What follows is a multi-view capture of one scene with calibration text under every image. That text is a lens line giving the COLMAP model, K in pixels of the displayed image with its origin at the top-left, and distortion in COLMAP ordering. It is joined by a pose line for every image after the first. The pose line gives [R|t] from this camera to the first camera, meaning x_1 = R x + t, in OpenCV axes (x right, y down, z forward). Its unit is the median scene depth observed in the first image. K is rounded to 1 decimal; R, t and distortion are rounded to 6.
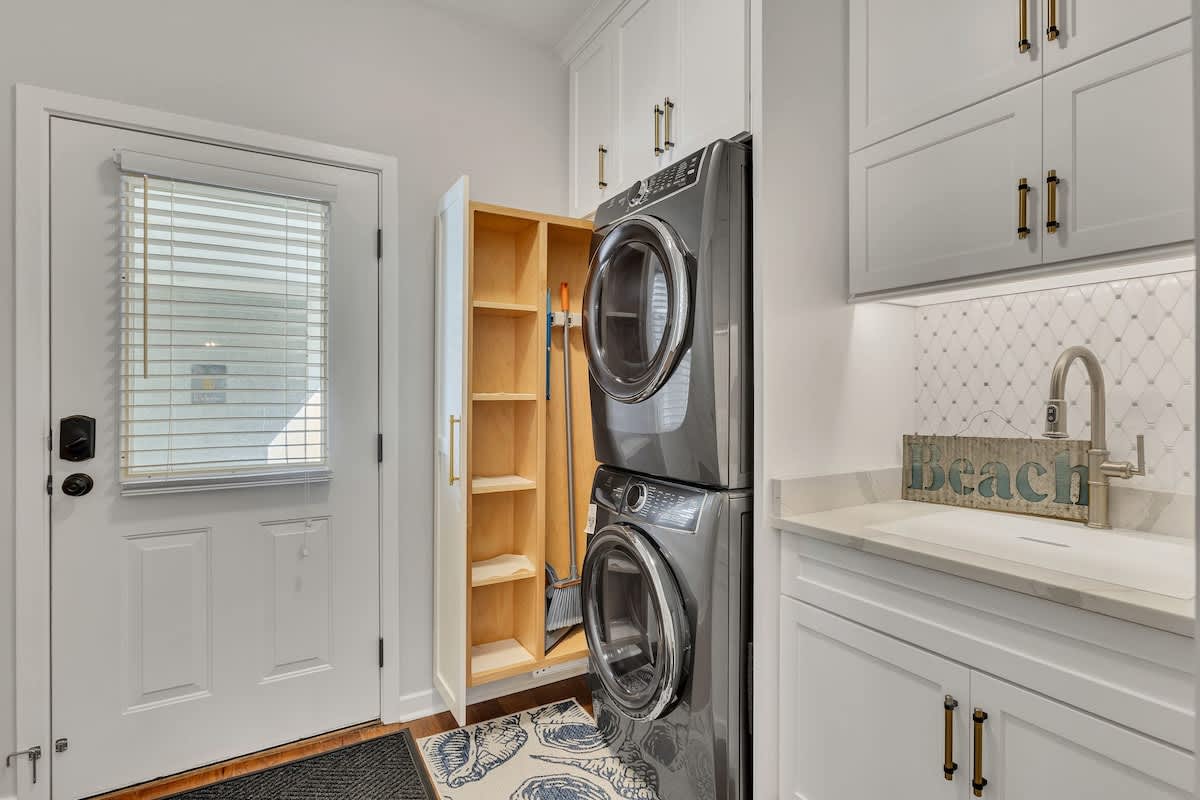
lens RADIAL K [[601.4, 0, 603.5], [0, 601.4, 394.4], [0, 0, 1]] dist [-0.000624, 0.001378]
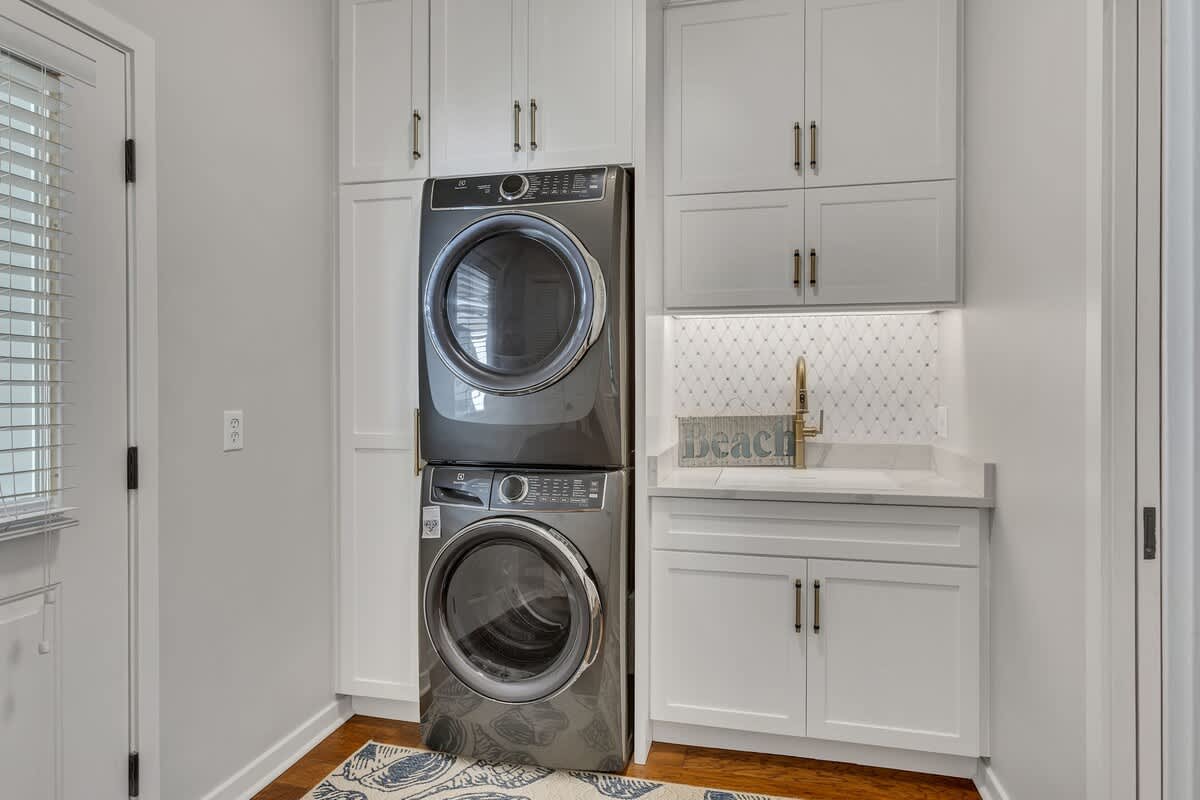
lens RADIAL K [[708.0, 0, 600.8], [0, 708.0, 389.3], [0, 0, 1]] dist [0.004396, 0.003919]
pose [[0.664759, -0.004046, 0.747047, -0.850929], [0.002298, 0.999992, 0.003371, 0.000666], [-0.747055, -0.000524, 0.664762, 0.119709]]
